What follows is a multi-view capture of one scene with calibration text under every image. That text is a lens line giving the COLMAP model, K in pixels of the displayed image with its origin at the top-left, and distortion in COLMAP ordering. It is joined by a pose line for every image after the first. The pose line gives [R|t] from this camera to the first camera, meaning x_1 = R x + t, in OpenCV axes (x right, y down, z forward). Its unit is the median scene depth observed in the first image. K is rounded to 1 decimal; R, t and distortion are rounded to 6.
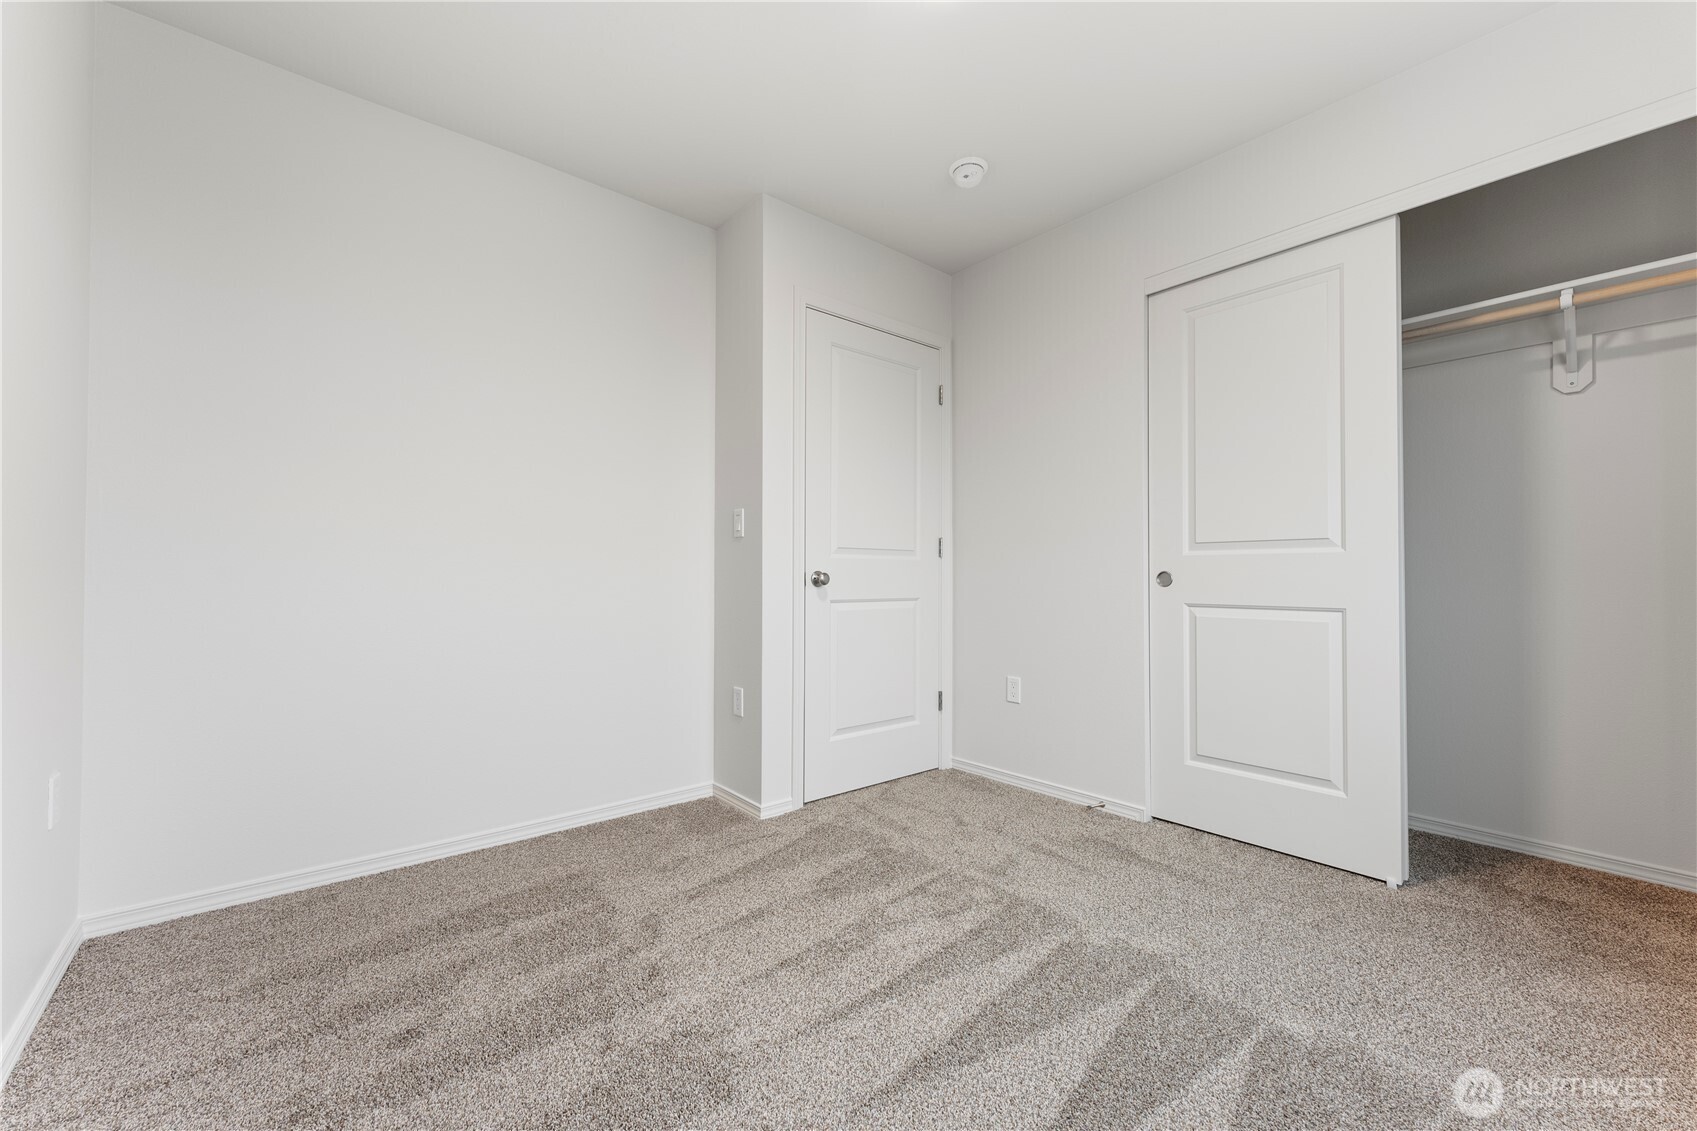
lens RADIAL K [[686.3, 0, 843.1], [0, 686.3, 565.1], [0, 0, 1]] dist [0.001357, -0.000233]
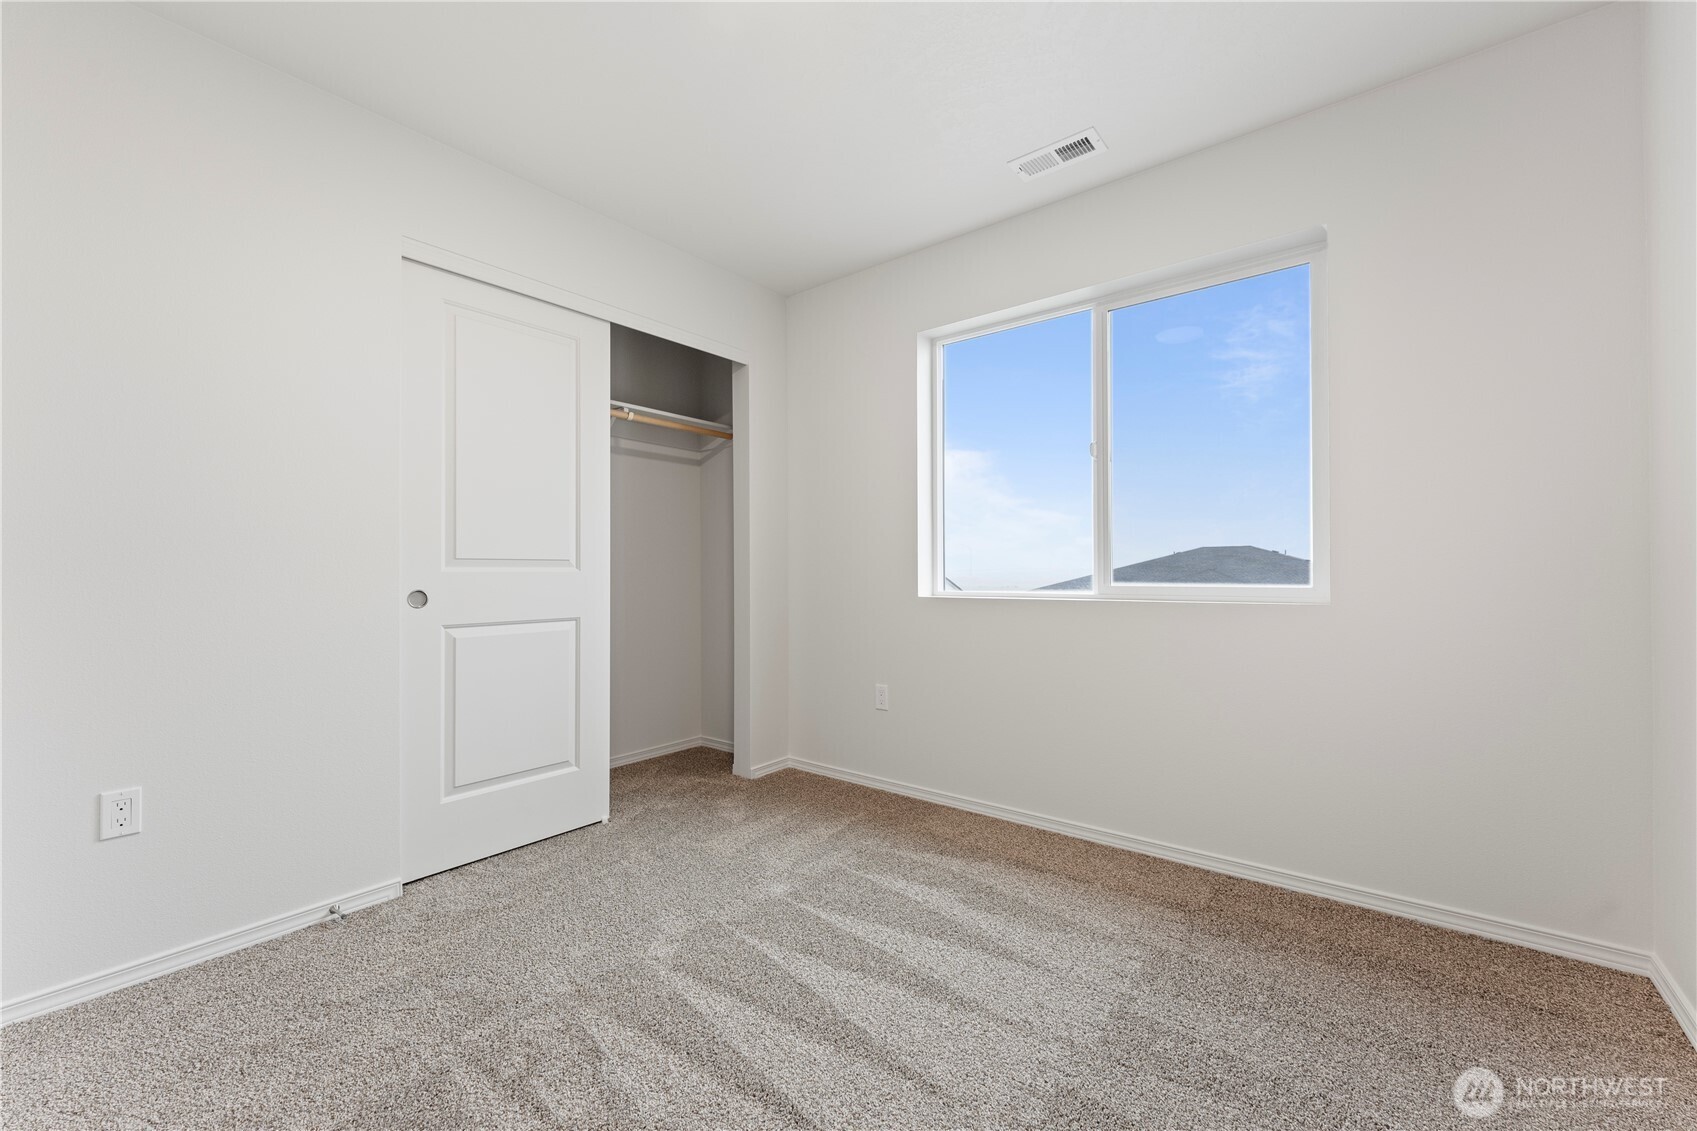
lens RADIAL K [[686.3, 0, 843.1], [0, 686.3, 565.1], [0, 0, 1]] dist [0.001357, -0.000233]
pose [[-0.212721, 0.006962, 0.977088, -0.551996], [-0.013814, 0.999853, -0.010131, -0.023762], [-0.977015, -0.015652, -0.212594, 0.757848]]
